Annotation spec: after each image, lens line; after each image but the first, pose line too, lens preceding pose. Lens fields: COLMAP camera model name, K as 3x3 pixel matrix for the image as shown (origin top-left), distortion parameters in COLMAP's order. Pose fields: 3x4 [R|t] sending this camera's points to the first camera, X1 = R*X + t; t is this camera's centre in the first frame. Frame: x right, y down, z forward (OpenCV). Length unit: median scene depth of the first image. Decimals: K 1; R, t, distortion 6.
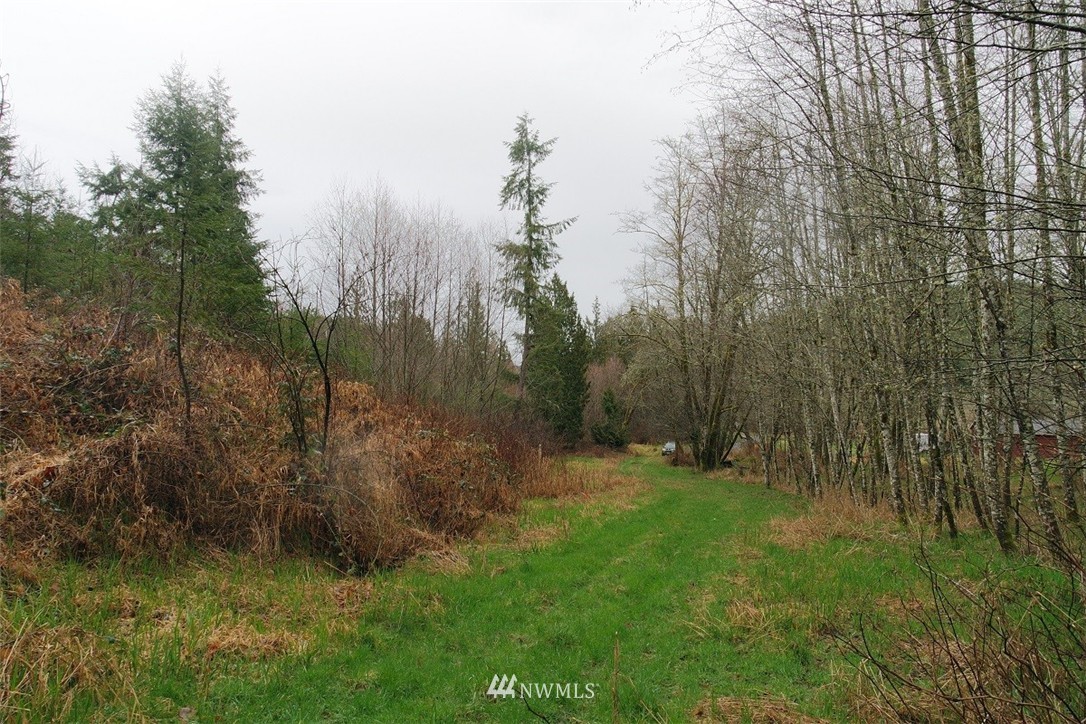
lens RADIAL K [[768.3, 0, 537.2], [0, 768.3, 359.8], [0, 0, 1]] dist [0.007976, 0.002103]
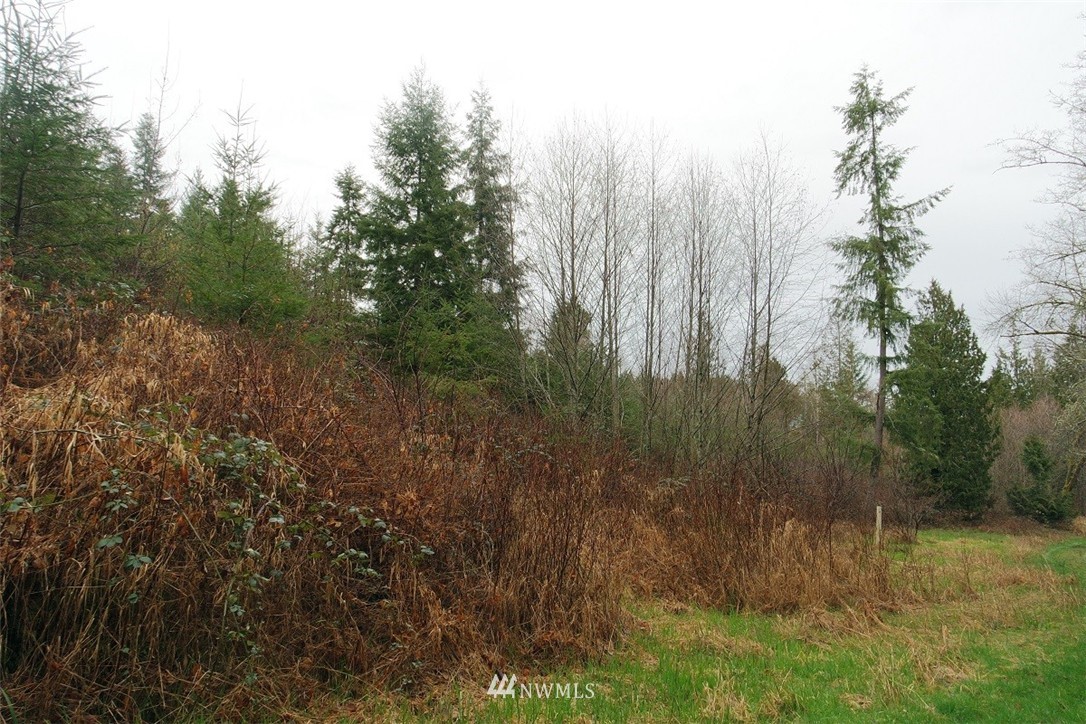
lens RADIAL K [[768.3, 0, 537.2], [0, 768.3, 359.8], [0, 0, 1]] dist [0.007976, 0.002103]
pose [[0.877706, -0.061561, -0.475230, 0.044910], [0.021201, 0.995731, -0.089830, 0.027465], [0.478731, 0.068769, 0.875264, 0.205224]]
